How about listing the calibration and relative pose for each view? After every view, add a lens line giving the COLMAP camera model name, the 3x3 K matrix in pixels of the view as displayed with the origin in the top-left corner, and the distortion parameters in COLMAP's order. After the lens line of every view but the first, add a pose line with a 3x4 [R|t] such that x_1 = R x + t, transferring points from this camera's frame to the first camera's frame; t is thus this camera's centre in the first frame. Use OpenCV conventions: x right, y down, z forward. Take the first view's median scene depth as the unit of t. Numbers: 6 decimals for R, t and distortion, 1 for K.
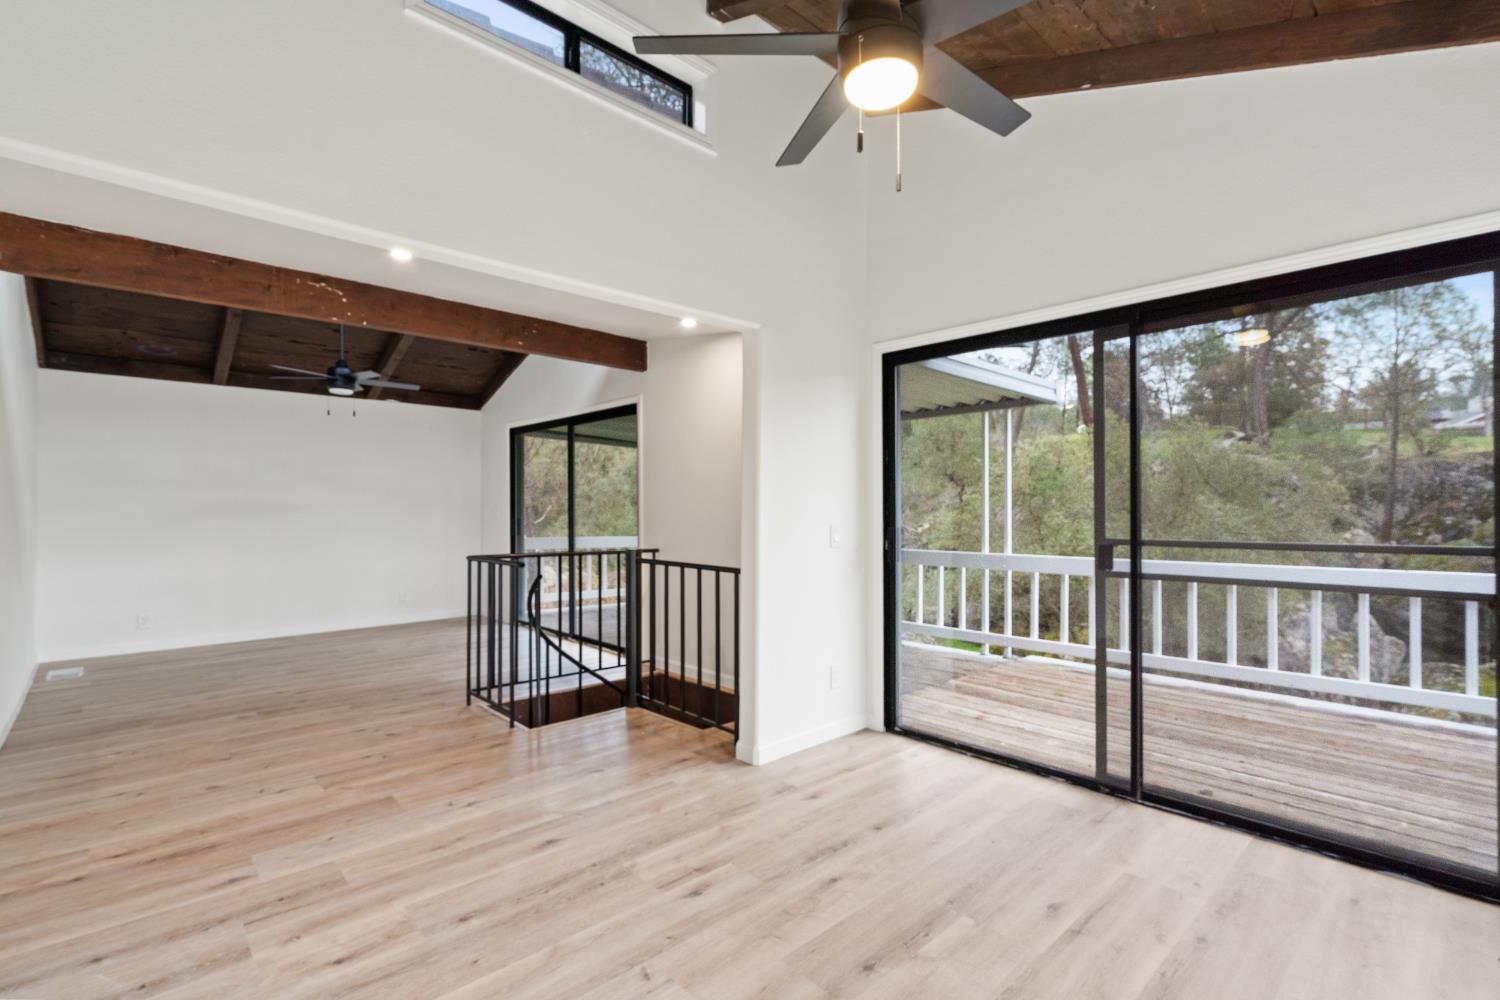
lens RADIAL K [[693.7, 0, 750.0], [0, 693.7, 500.0], [0, 0, 1]] dist [0.000581, -0.000256]
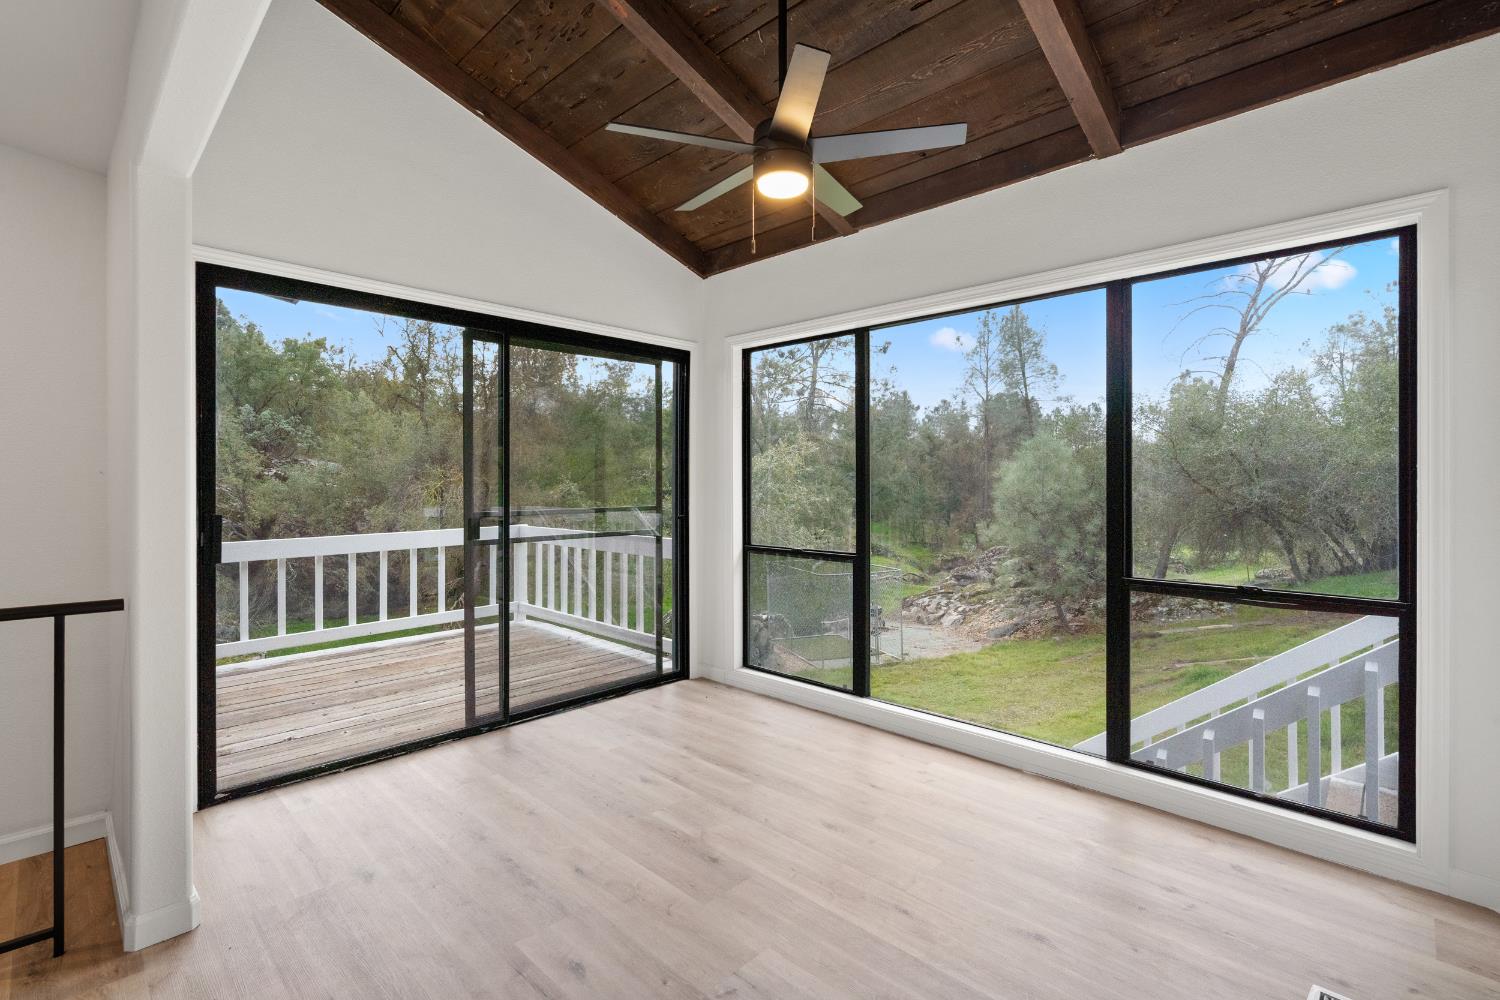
lens RADIAL K [[676.9, 0, 745.2], [0, 676.9, 475.8], [0, 0, 1]] dist [-0.000212, -0.000456]
pose [[-0.047915, 0.013657, 0.998758, -0.640361], [-0.011091, 0.999838, -0.014204, 0.005839], [-0.998790, -0.011757, -0.047755, 0.622586]]
